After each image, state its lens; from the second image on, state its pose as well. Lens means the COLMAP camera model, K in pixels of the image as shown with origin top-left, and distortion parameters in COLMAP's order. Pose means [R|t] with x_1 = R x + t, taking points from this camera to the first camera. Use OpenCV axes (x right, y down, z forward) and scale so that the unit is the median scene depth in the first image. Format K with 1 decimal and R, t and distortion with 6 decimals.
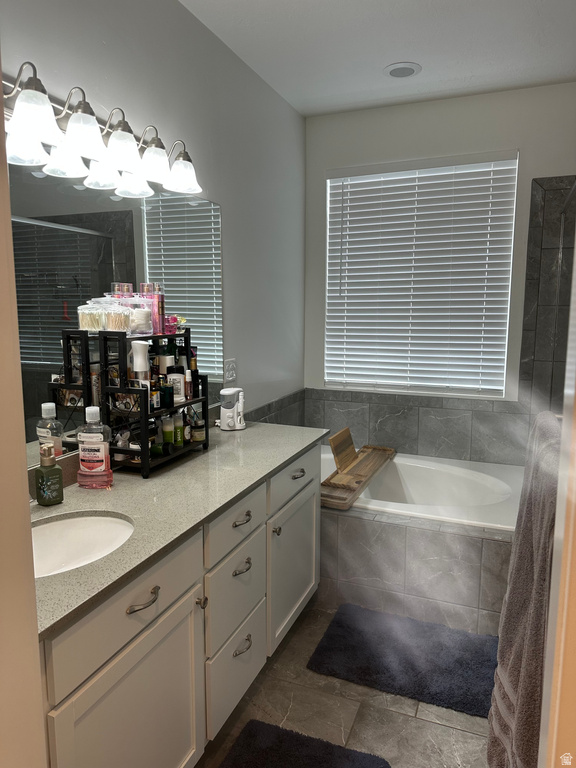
lens RADIAL K [[536.9, 0, 287.8], [0, 536.9, 381.6], [0, 0, 1]] dist [0.123033, -0.165813]
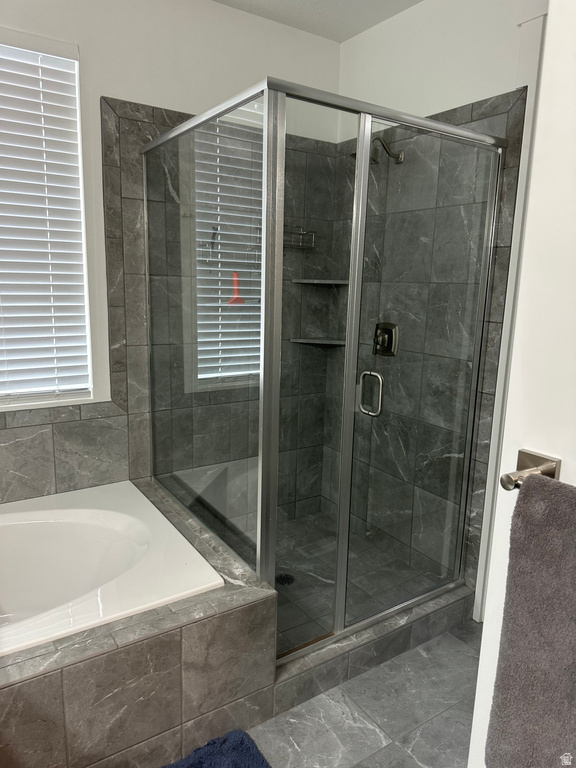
lens RADIAL K [[536.9, 0, 287.8], [0, 536.9, 381.6], [0, 0, 1]] dist [0.123033, -0.165813]
pose [[0.561750, -0.137738, 0.815761, -0.057145], [0.084161, 0.990442, 0.109277, -0.054153], [-0.823015, 0.007269, 0.567973, 0.383579]]
